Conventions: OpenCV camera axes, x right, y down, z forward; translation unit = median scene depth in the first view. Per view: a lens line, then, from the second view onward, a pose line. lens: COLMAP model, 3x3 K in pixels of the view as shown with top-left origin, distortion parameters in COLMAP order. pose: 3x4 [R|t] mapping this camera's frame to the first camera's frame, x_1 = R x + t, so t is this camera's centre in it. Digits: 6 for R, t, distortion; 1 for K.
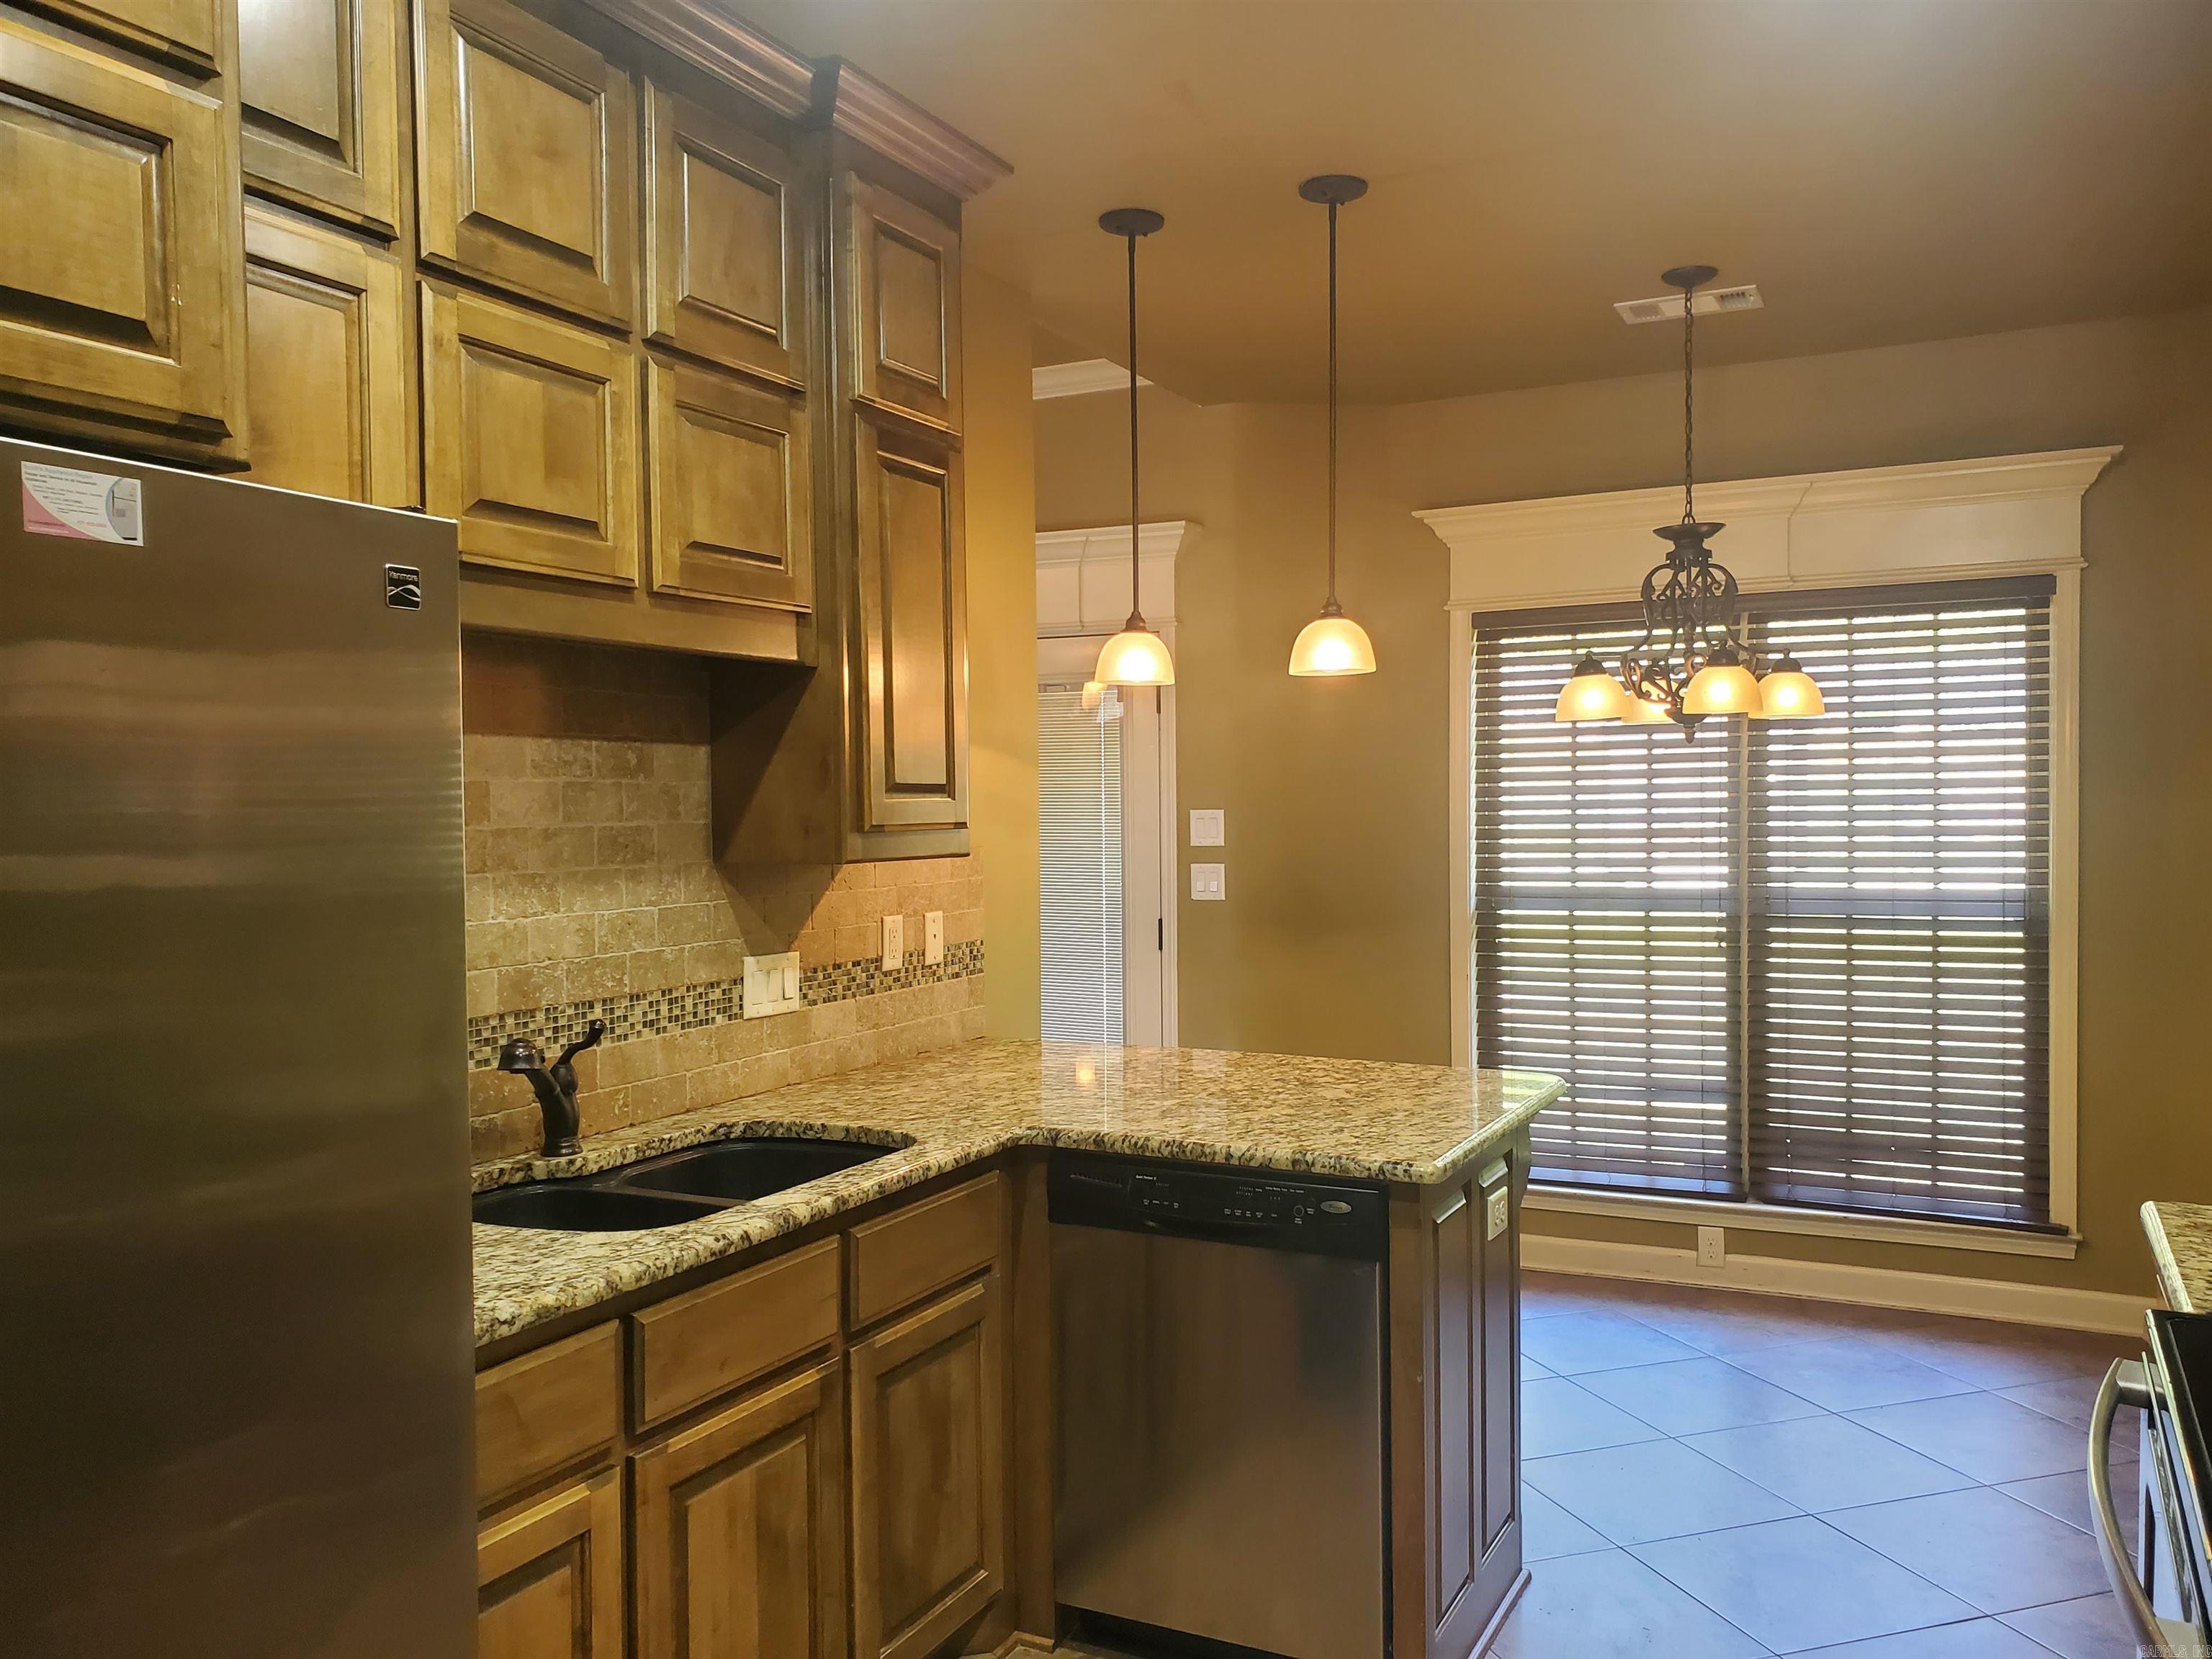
lens RADIAL K [[1702.5, 0, 1111.7], [0, 1702.5, 849.8], [0, 0, 1]] dist [0.080356, -0.193087]
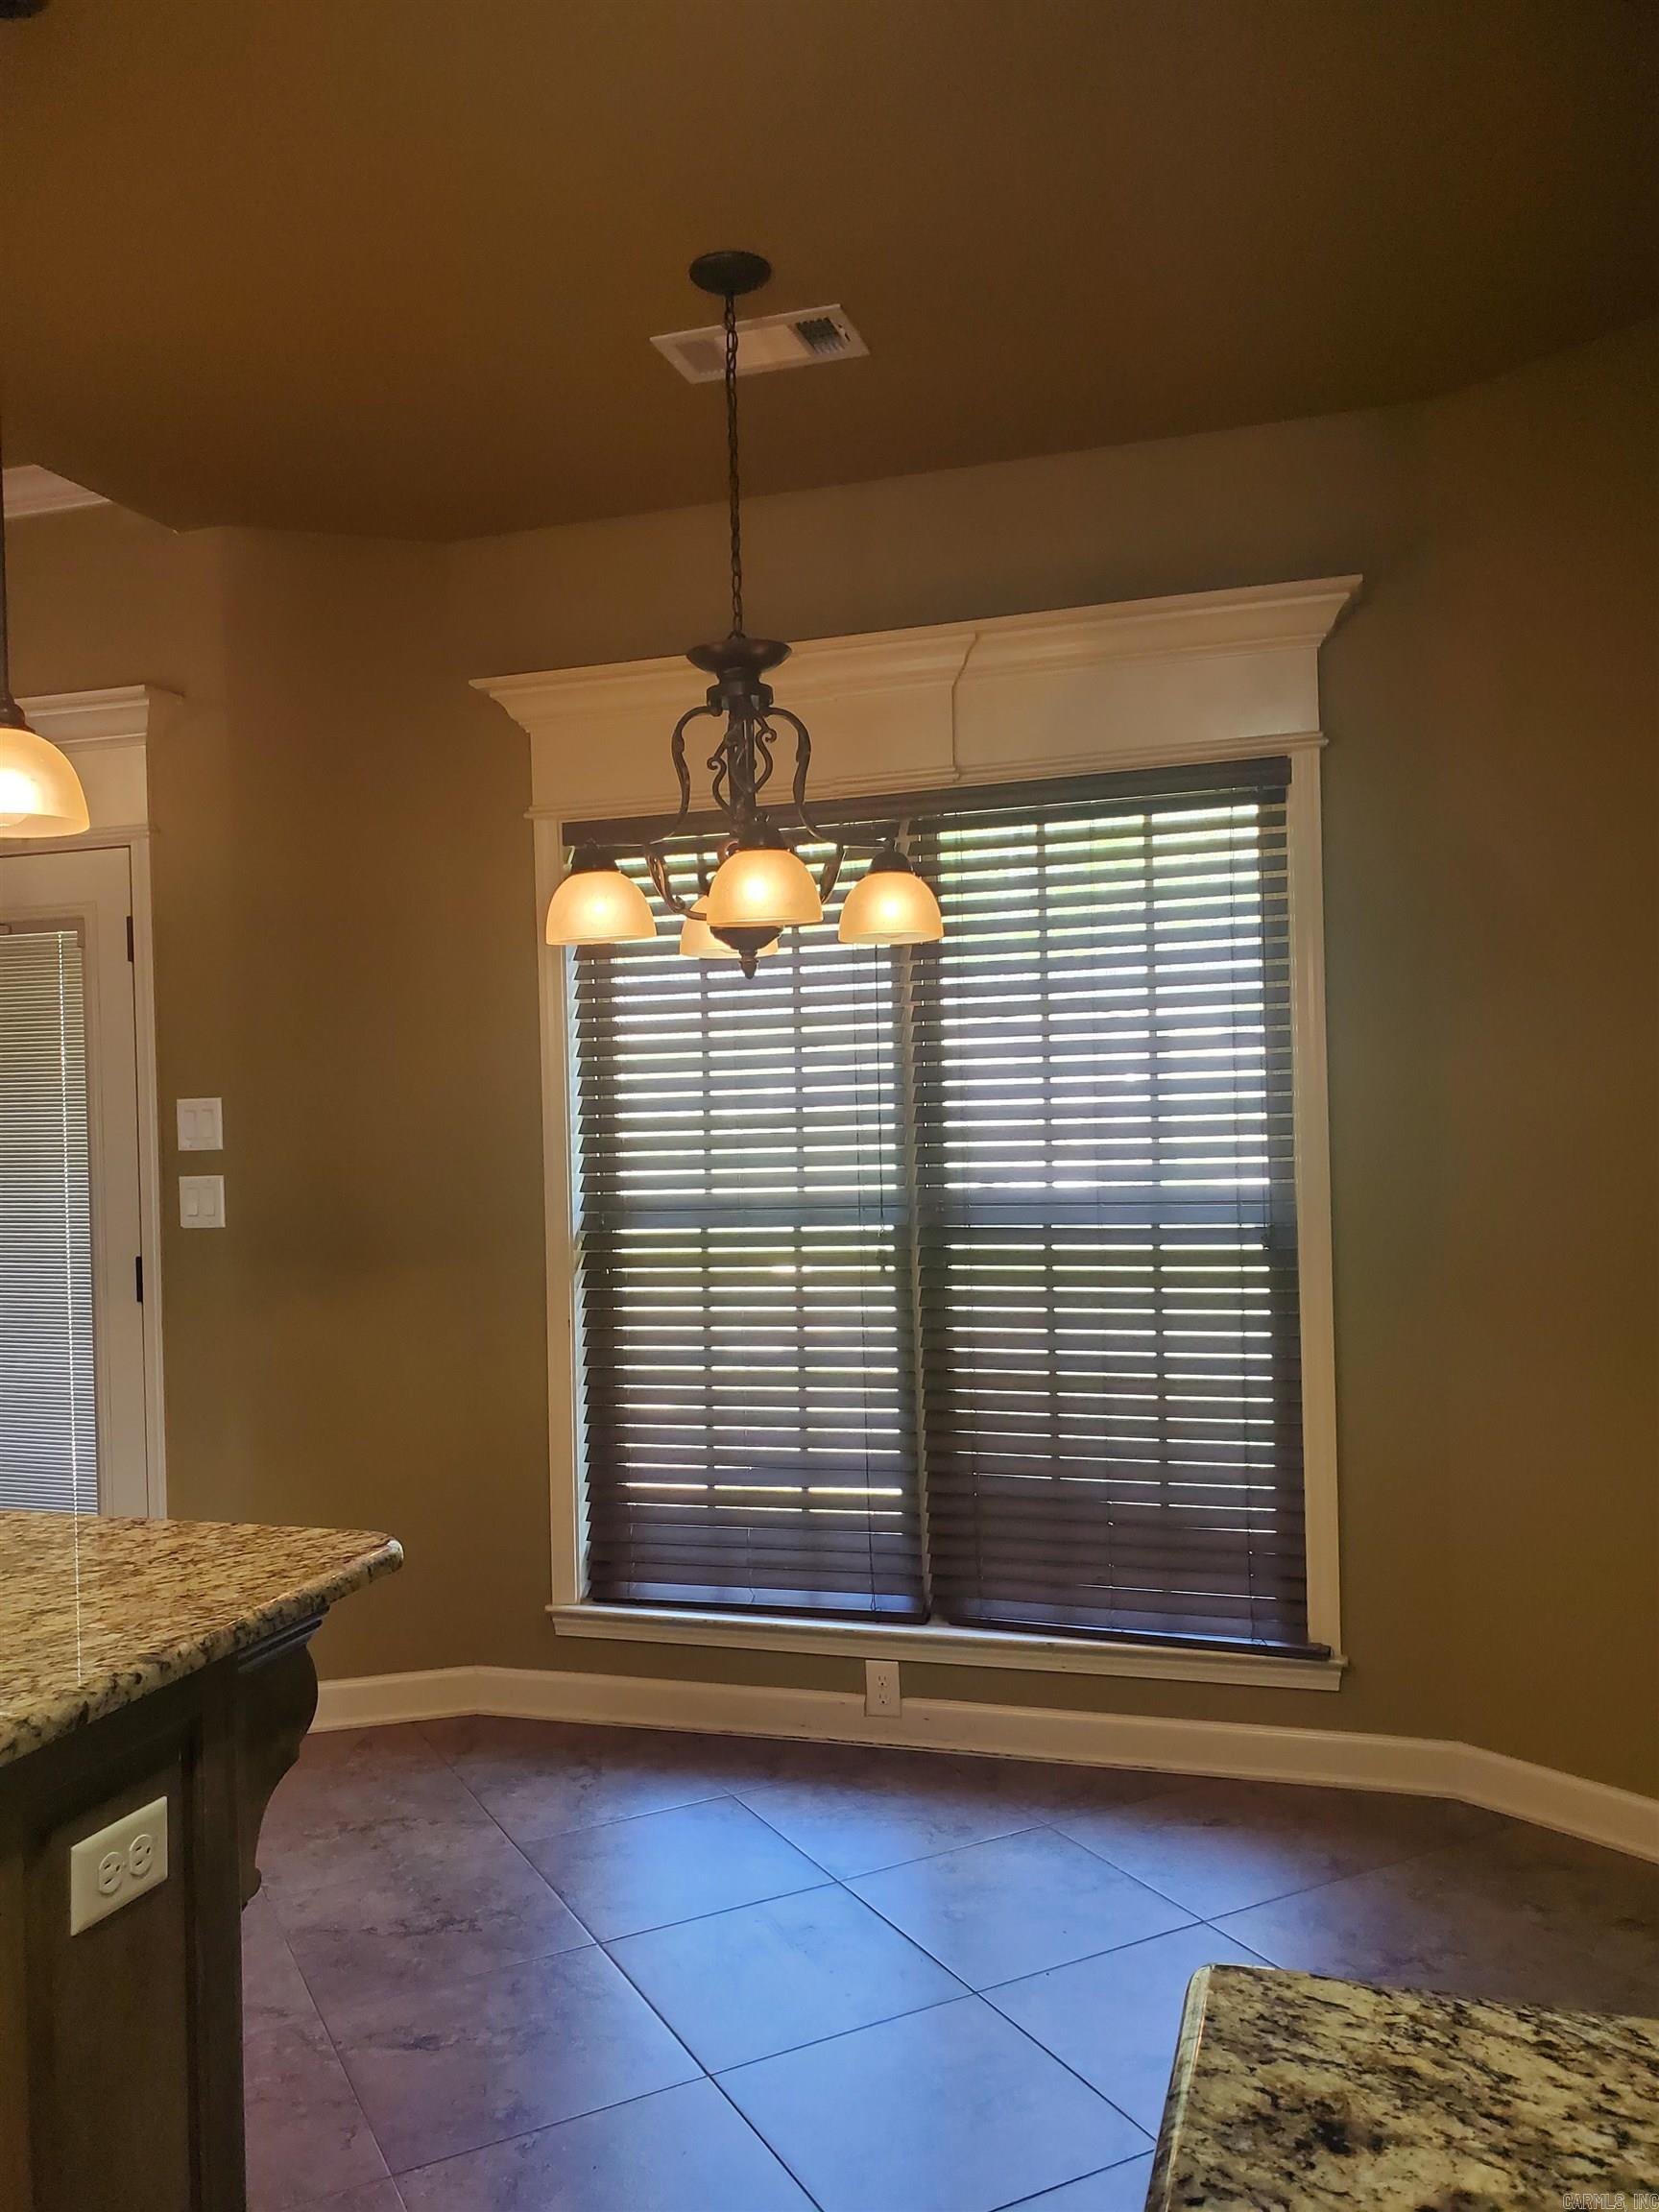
lens RADIAL K [[1702.5, 0, 800.9], [0, 1702.5, 1114.0], [0, 0, 1]] dist [0.080356, -0.193087]
pose [[0.988244, -0.017451, 0.151883, 0.299815], [0.021301, 0.999491, -0.023756, 0.007565], [-0.151391, 0.026711, 0.988113, 0.406291]]
